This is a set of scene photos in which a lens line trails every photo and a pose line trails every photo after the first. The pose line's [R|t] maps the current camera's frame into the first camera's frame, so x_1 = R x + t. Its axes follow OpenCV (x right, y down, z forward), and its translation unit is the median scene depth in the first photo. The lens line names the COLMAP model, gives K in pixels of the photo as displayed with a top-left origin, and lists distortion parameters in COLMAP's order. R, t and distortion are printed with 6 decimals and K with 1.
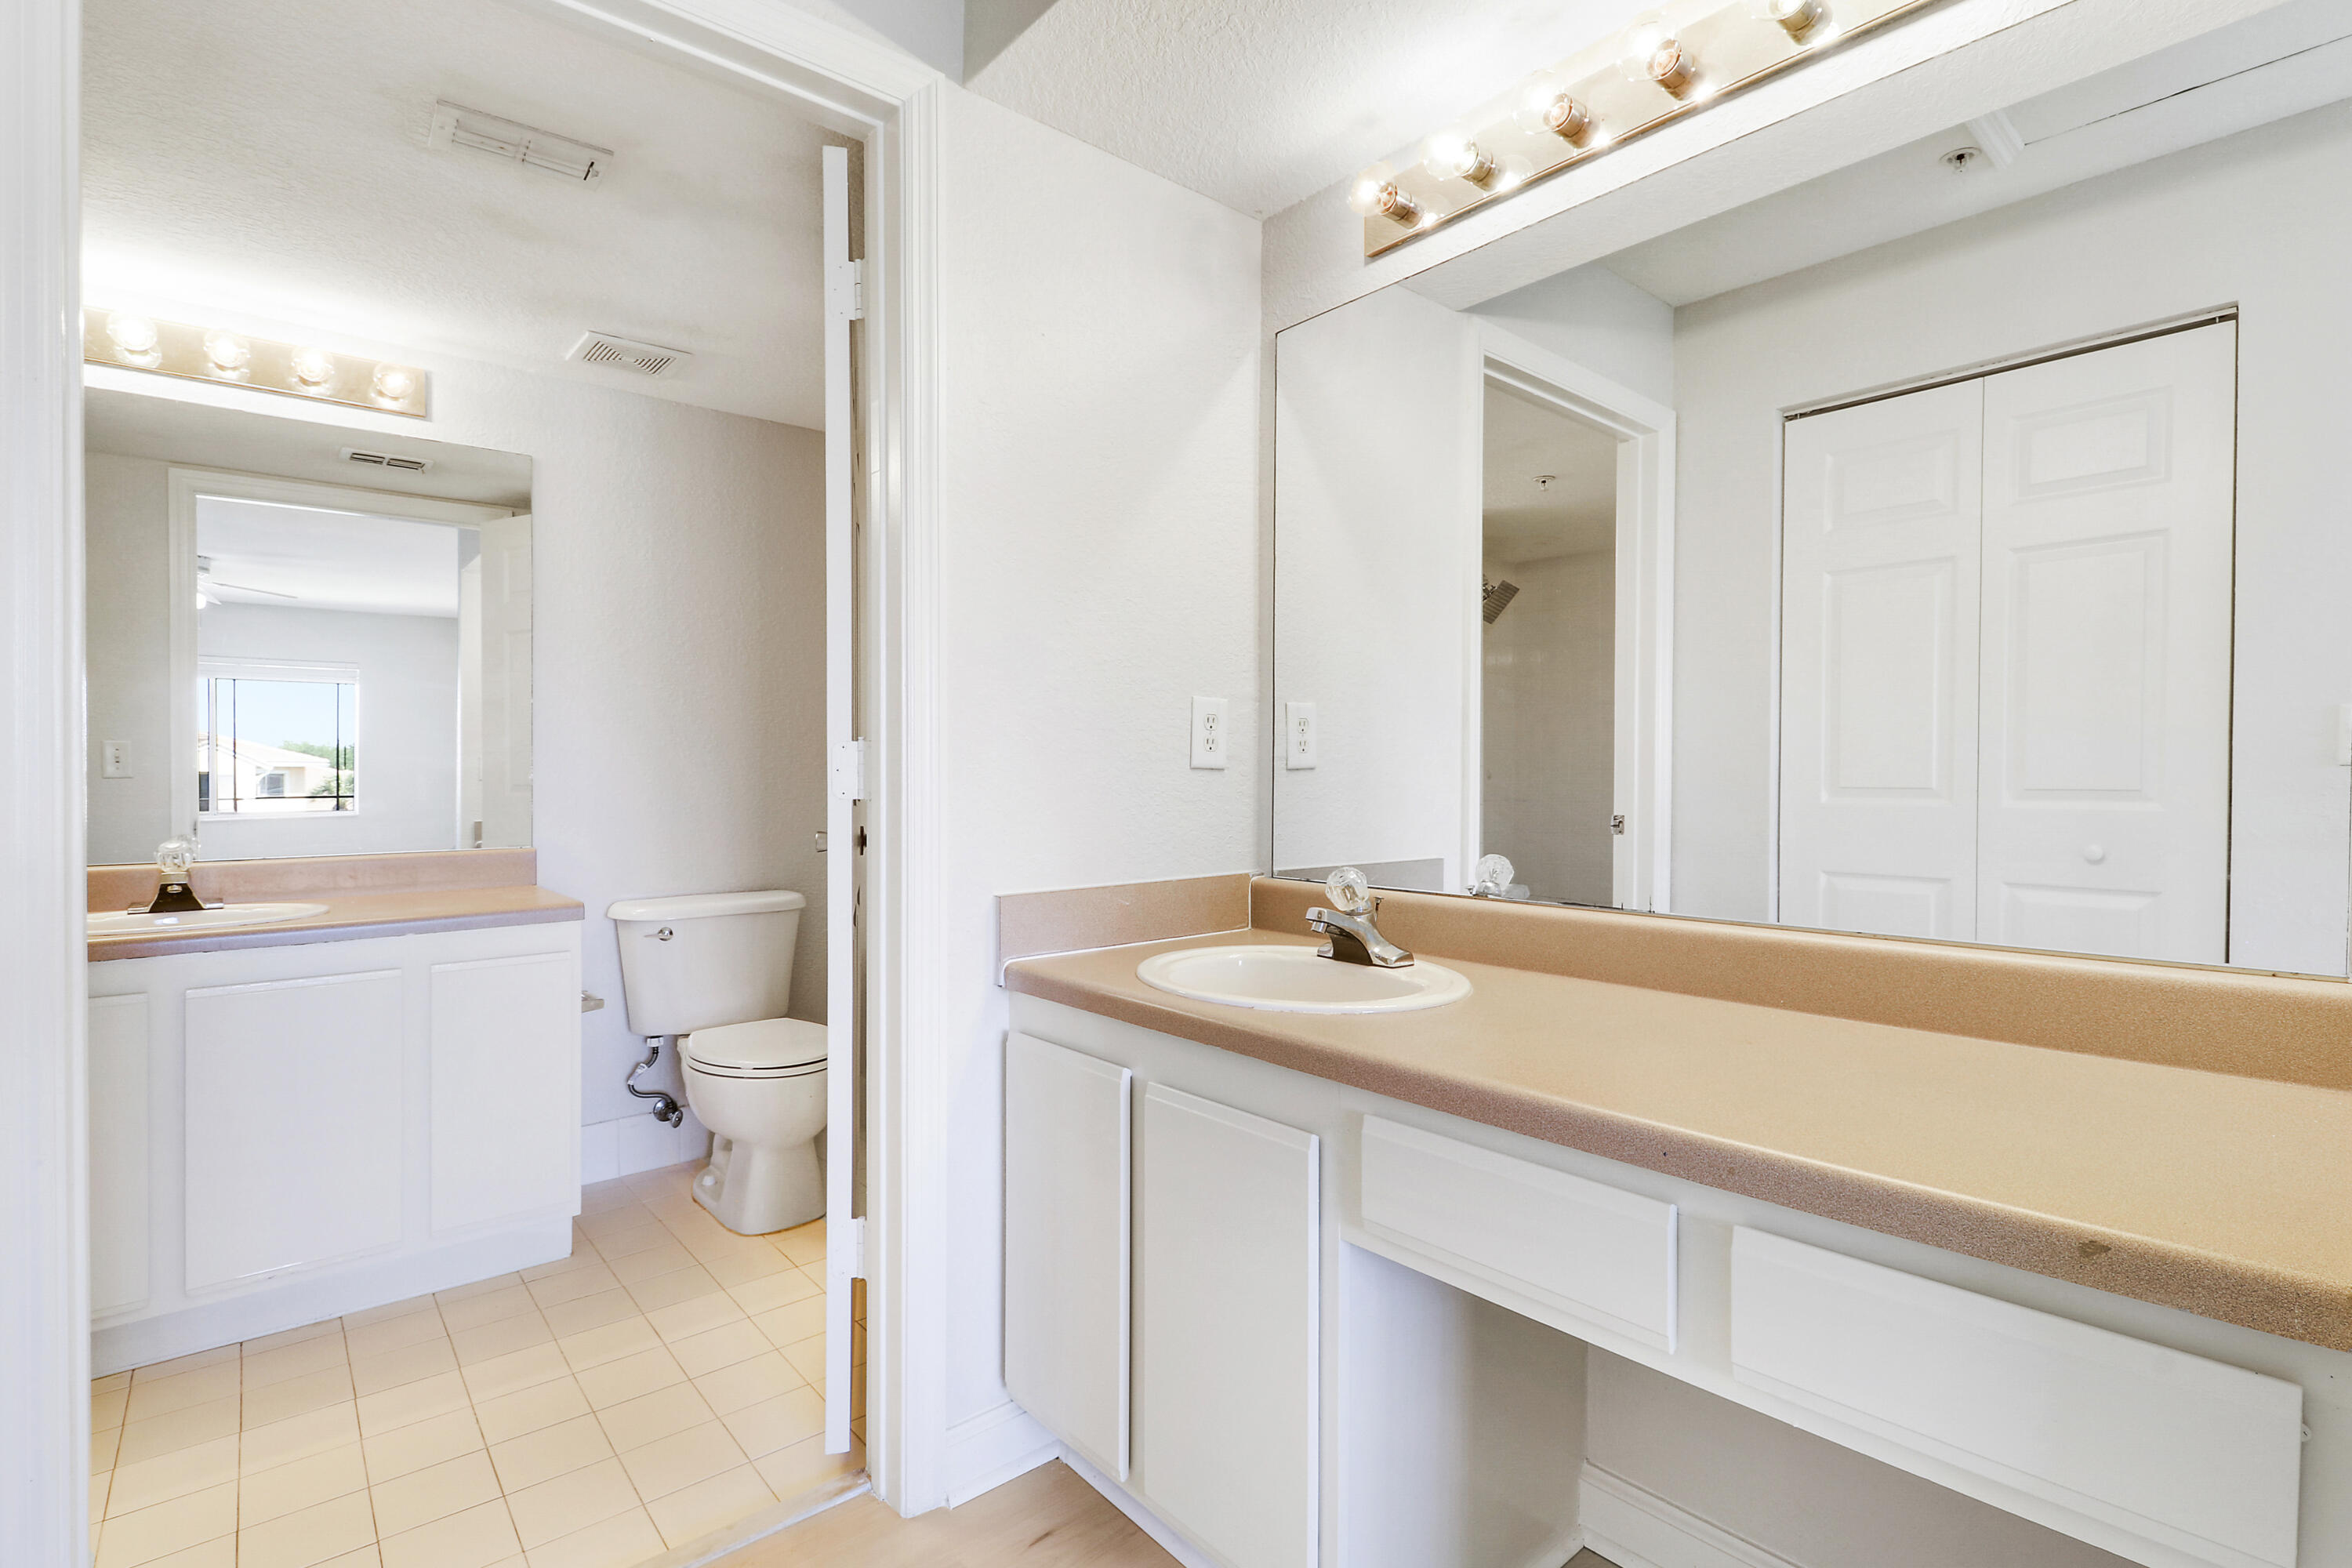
lens RADIAL K [[1114.0, 0, 1182.6], [0, 1114.0, 789.1], [0, 0, 1]] dist [-0.003027, -0.009264]
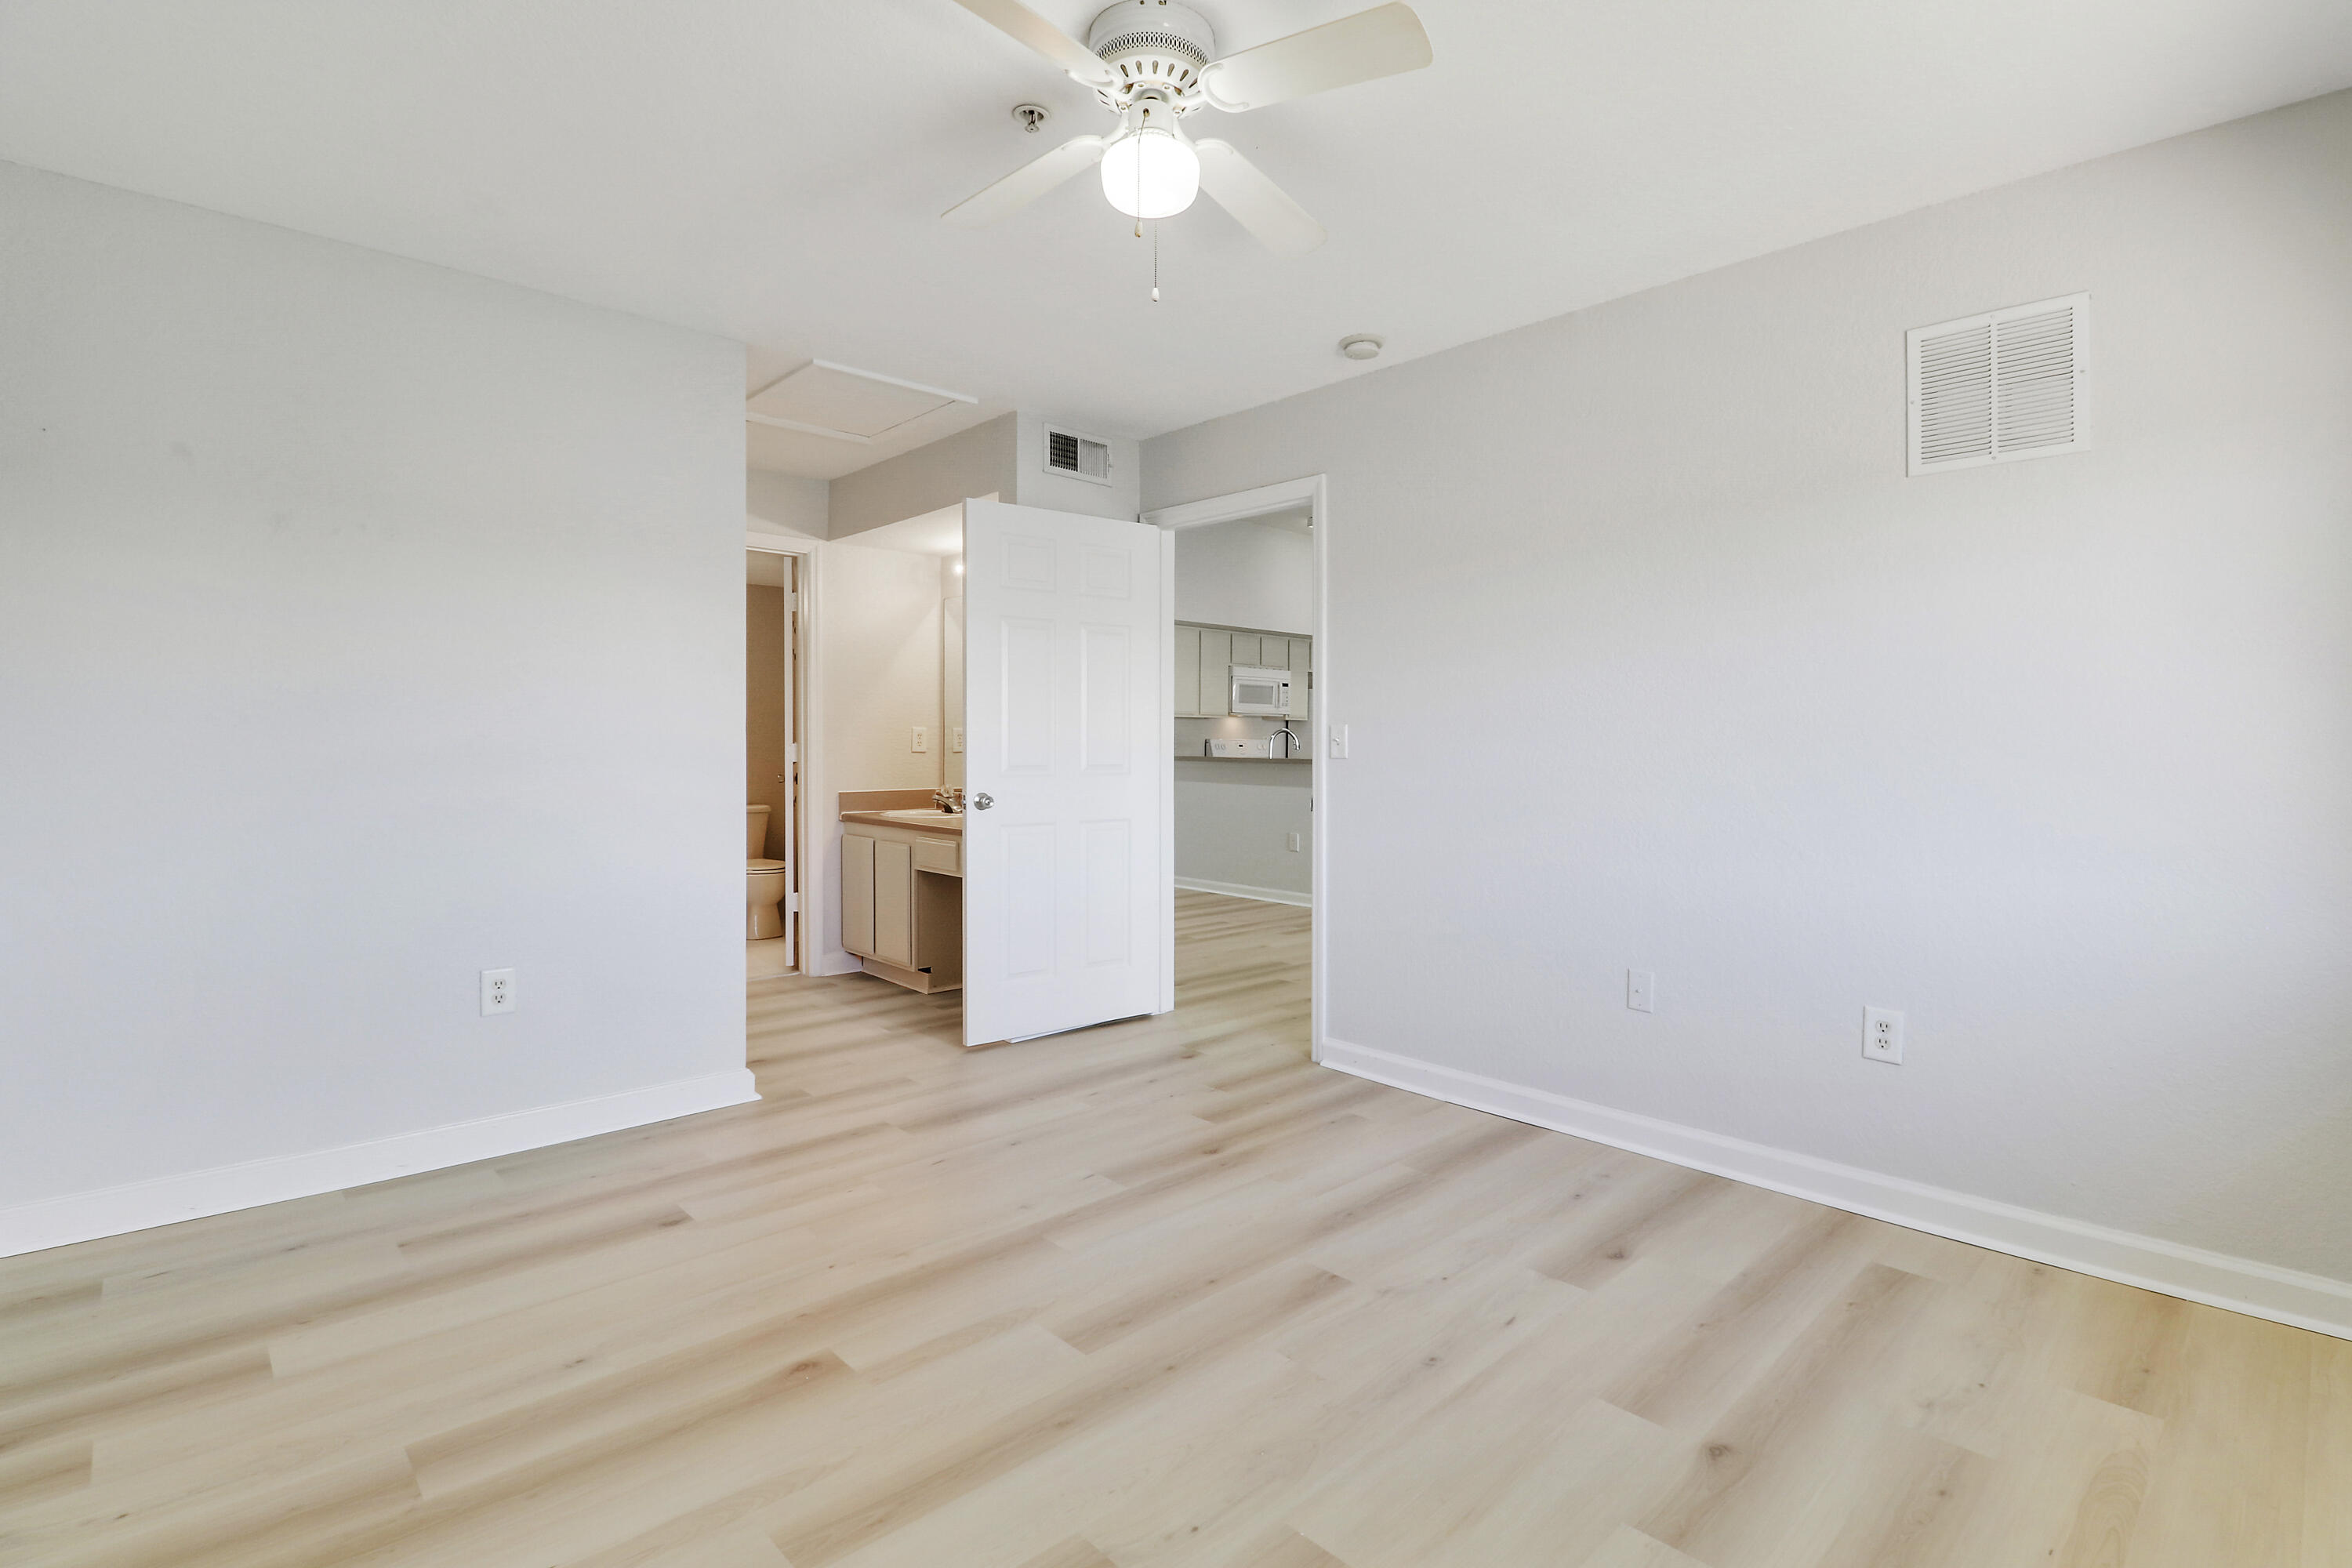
lens RADIAL K [[1114.0, 0, 1179.3], [0, 1114.0, 768.9], [0, 0, 1]] dist [-0.003027, -0.009264]
pose [[0.998656, 0.000074, 0.051827, 0.564332], [-0.000974, 0.999849, 0.017347, -0.026504], [-0.051818, -0.017374, 0.998505, -1.971997]]
